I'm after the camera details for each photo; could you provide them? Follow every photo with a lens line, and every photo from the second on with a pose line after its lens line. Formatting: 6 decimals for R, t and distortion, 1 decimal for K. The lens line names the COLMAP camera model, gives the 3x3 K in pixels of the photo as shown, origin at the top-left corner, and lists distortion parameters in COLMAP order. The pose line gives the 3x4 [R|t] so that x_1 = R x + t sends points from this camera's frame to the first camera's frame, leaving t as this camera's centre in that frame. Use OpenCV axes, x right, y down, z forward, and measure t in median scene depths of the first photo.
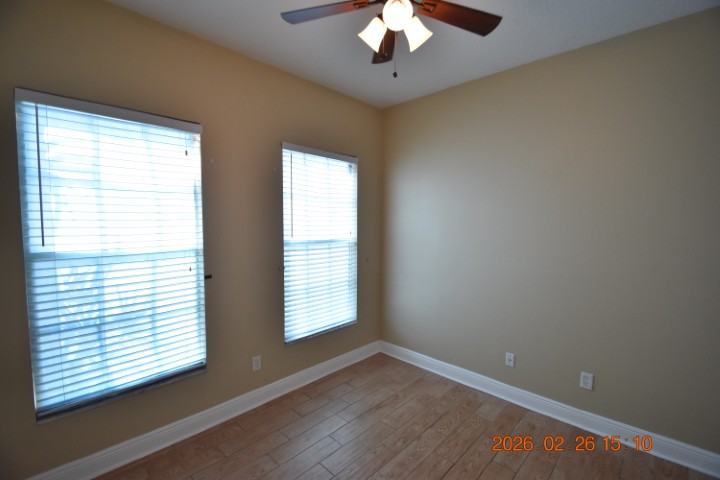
lens RADIAL K [[313.8, 0, 358.2], [0, 313.8, 242.5], [0, 0, 1]] dist [0.012743, -0.018537]
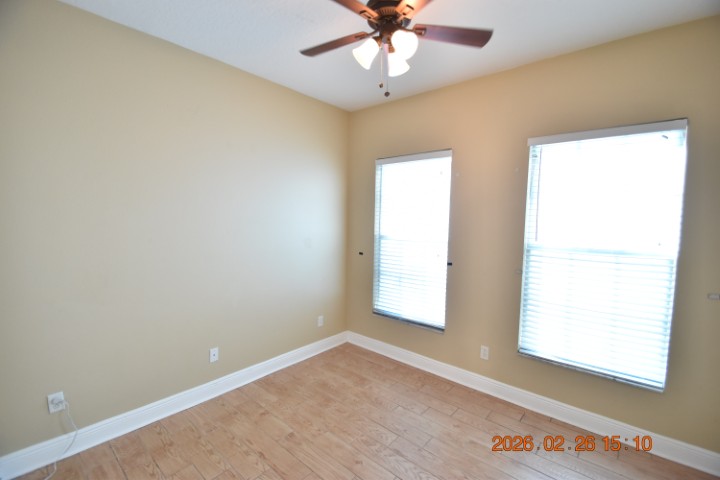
lens RADIAL K [[313.8, 0, 358.2], [0, 313.8, 242.5], [0, 0, 1]] dist [0.012743, -0.018537]
pose [[0.059961, 0.075722, -0.995325, 0.828191], [-0.084162, 0.993952, 0.070547, -0.041275], [0.994646, 0.079539, 0.065971, 0.542023]]
